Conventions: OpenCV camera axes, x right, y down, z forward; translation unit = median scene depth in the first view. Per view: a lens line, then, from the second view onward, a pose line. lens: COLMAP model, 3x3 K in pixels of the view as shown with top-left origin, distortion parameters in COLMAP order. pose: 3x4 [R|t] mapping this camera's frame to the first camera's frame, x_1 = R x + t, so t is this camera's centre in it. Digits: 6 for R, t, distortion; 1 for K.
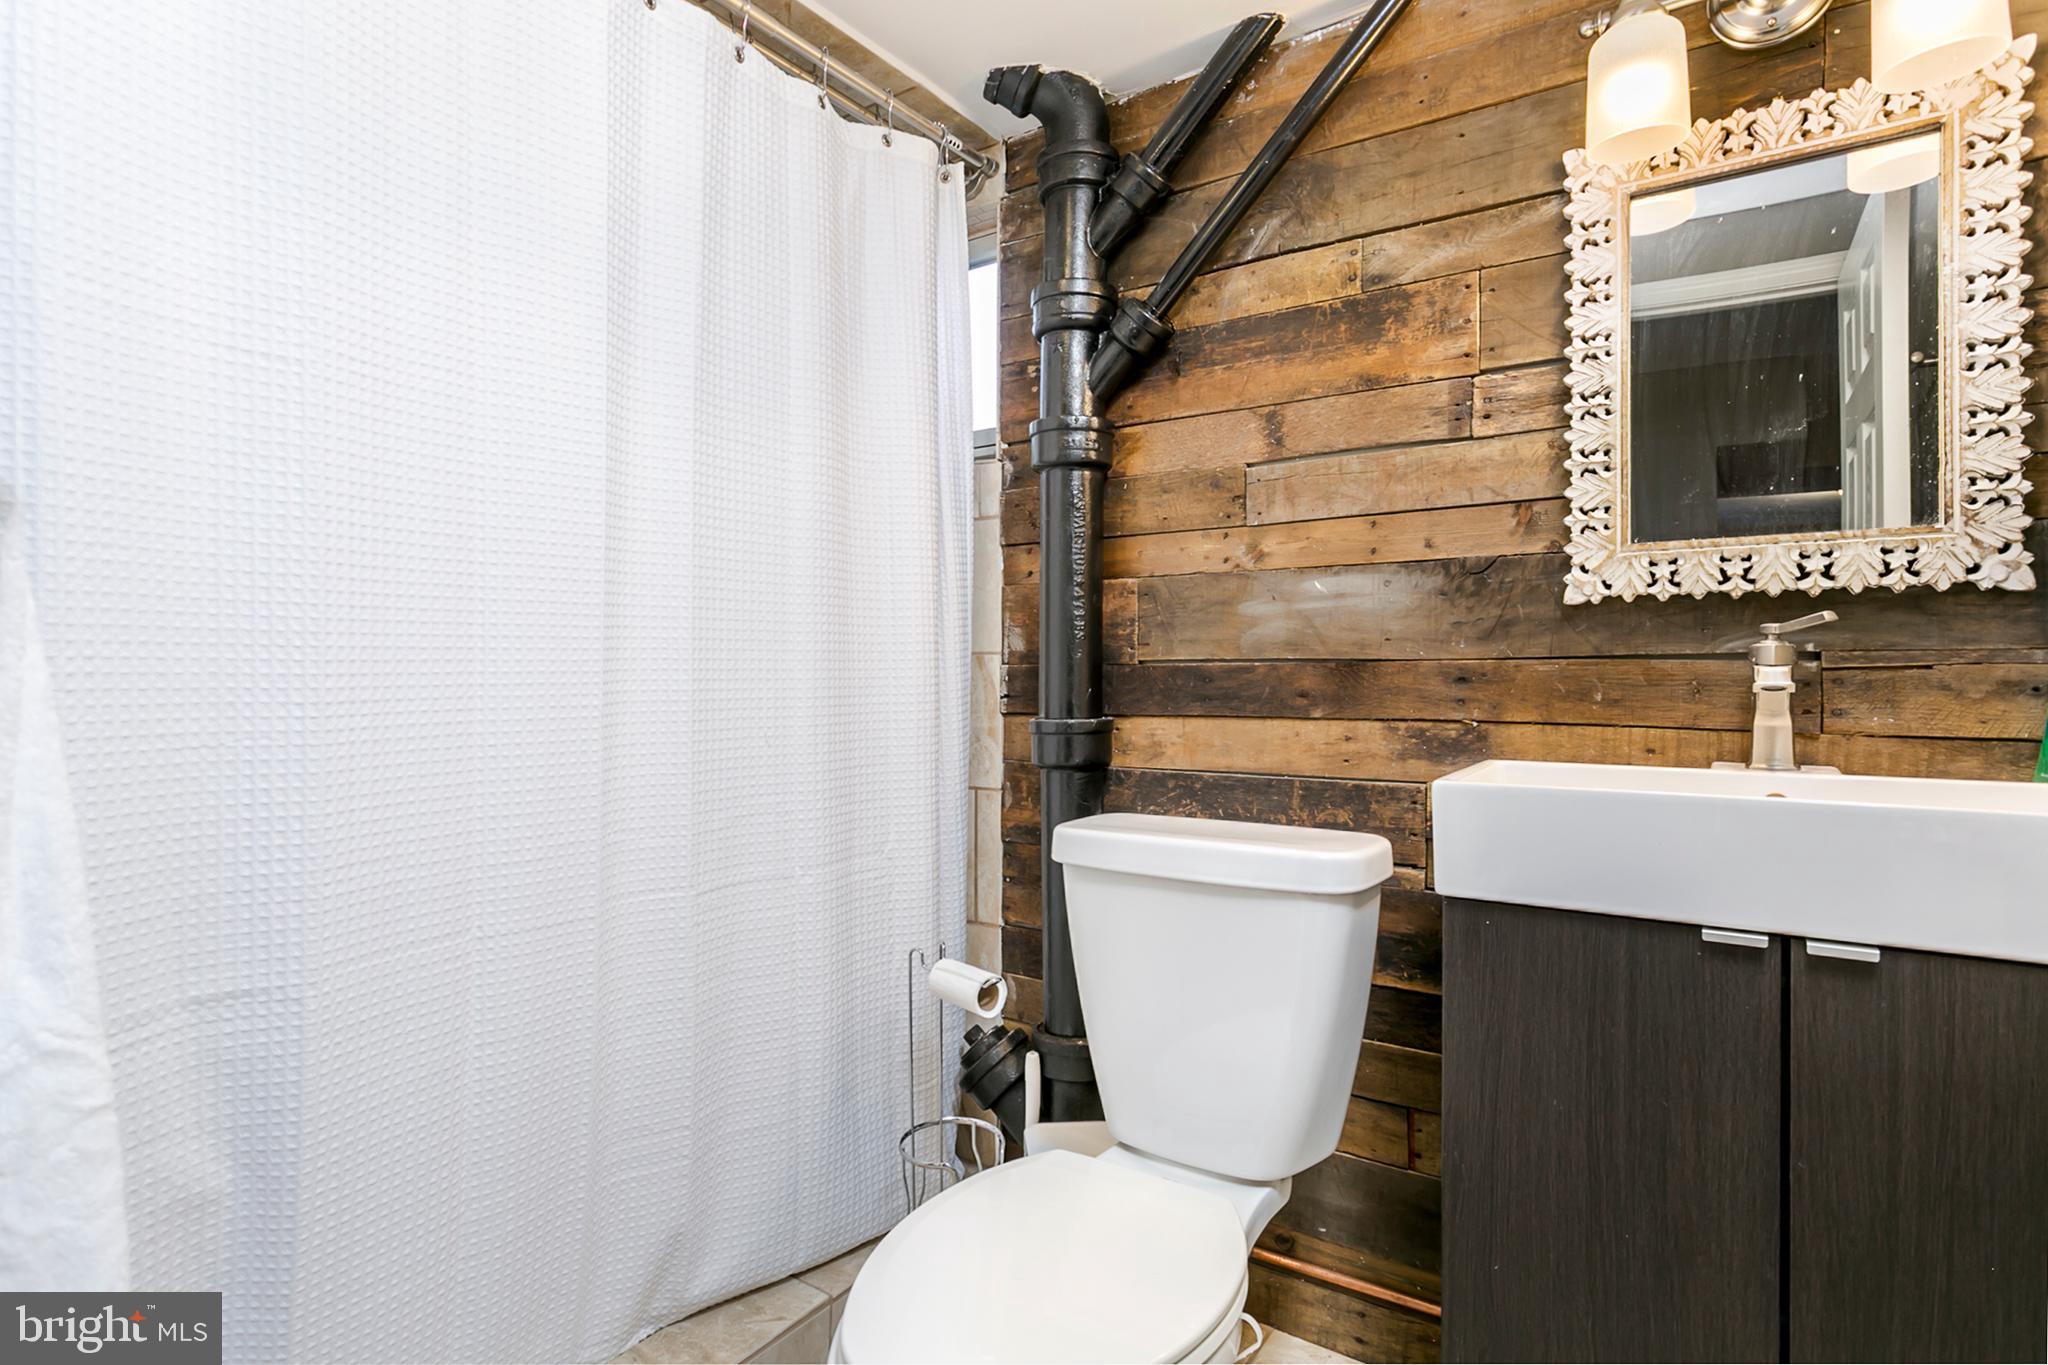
lens RADIAL K [[1058.9, 0, 1019.6], [0, 1058.9, 669.3], [0, 0, 1]] dist [0.002075, 0.002494]
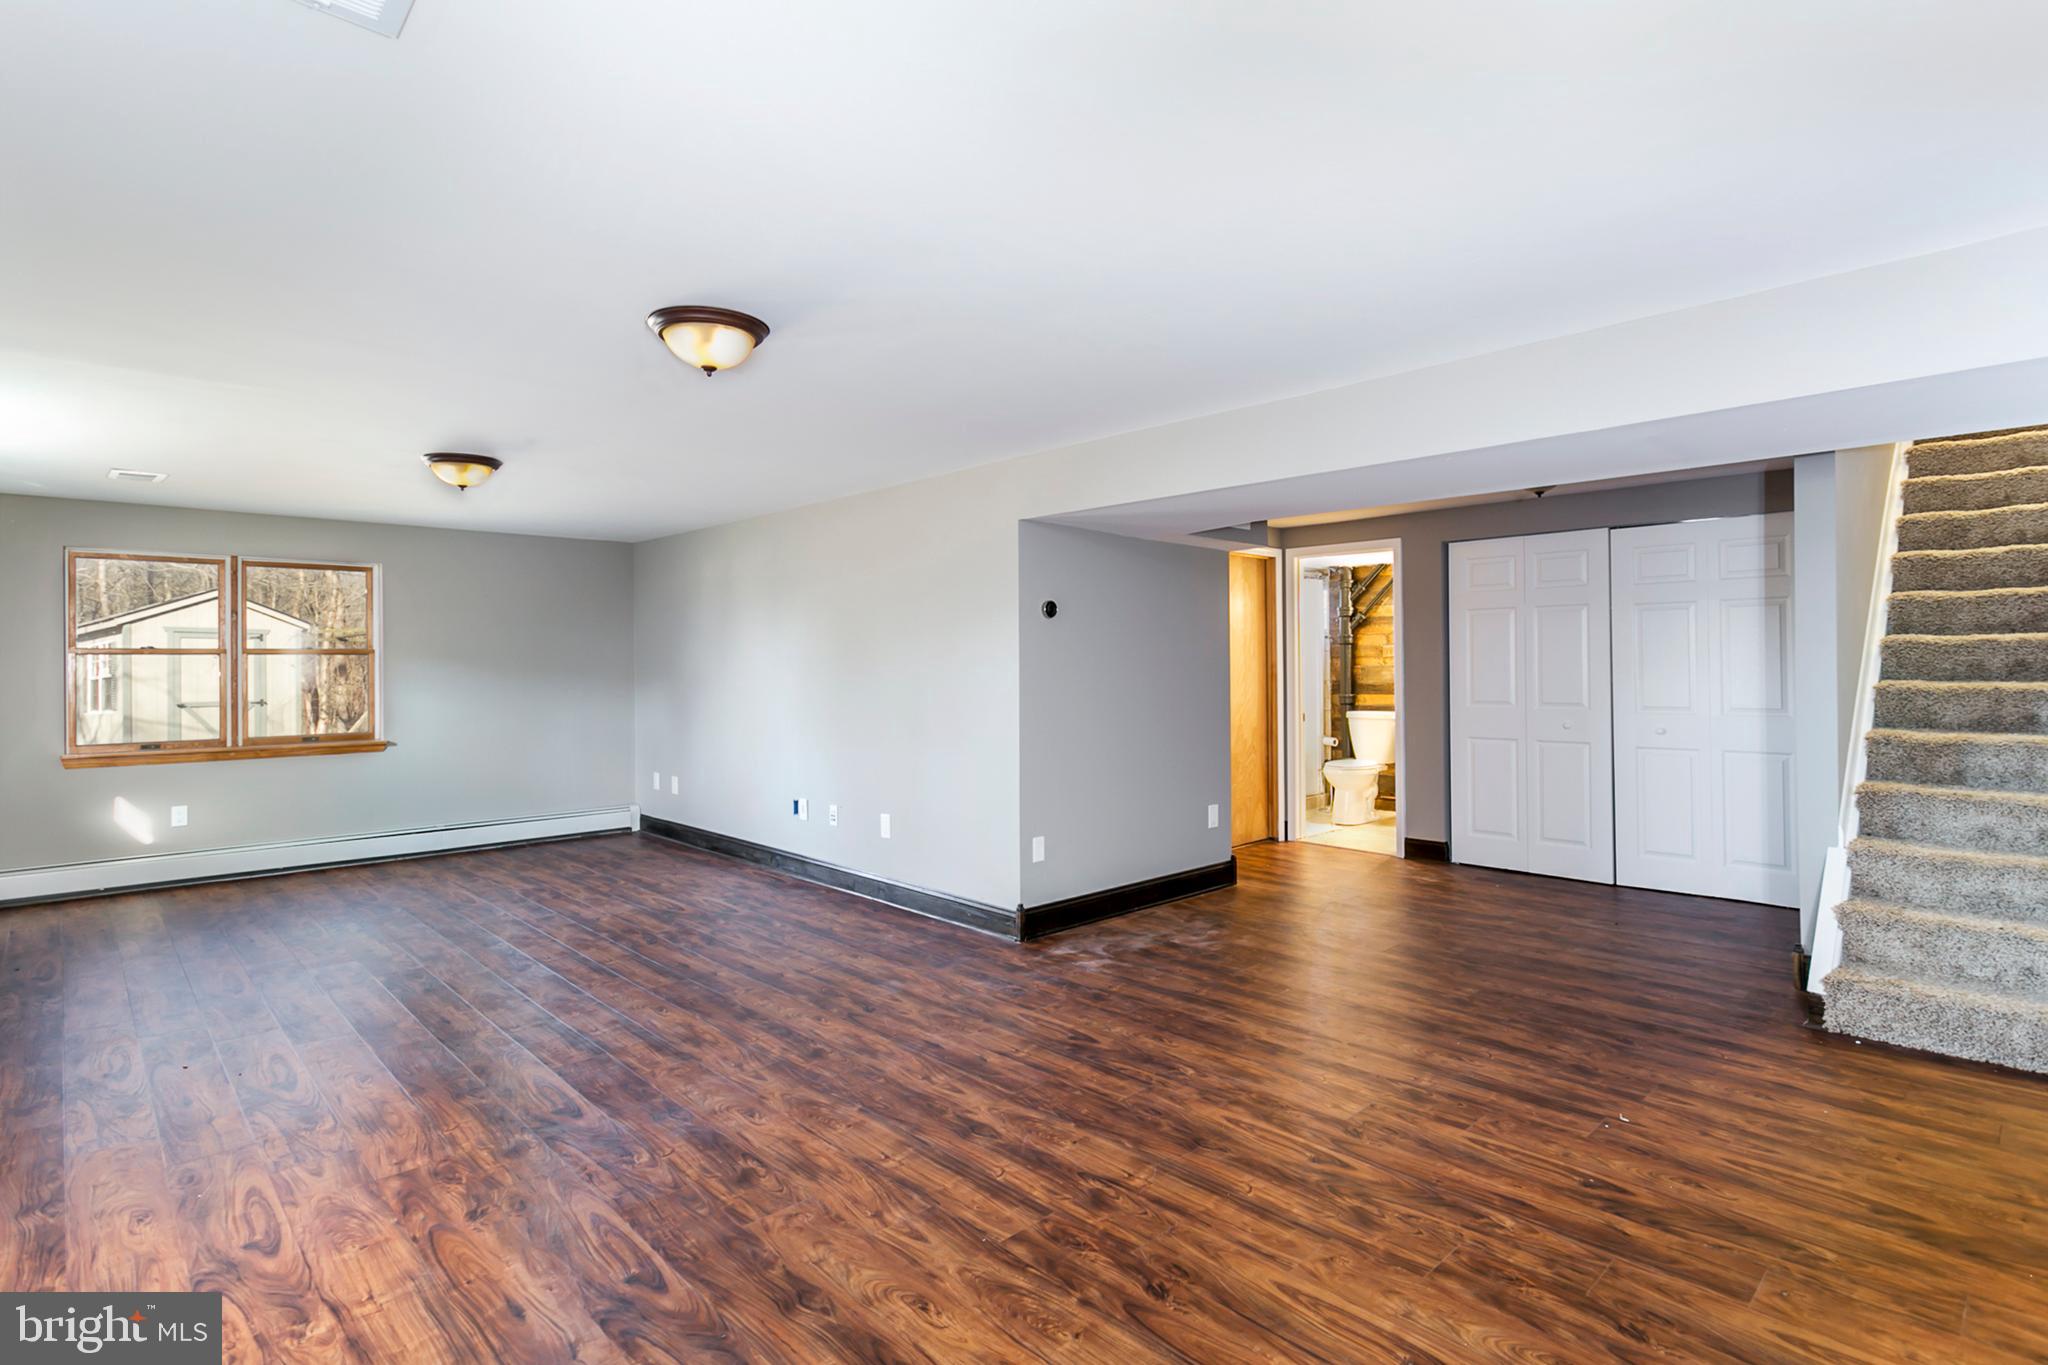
lens RADIAL K [[1021.1, 0, 1024.5], [0, 1021.1, 667.5], [0, 0, 1]] dist [-0.001609, 0.002829]
pose [[0.977690, -0.002629, -0.210035, -0.434275], [0.001242, 0.999977, -0.006734, -0.050471], [0.210047, 0.006323, 0.977671, -4.094144]]
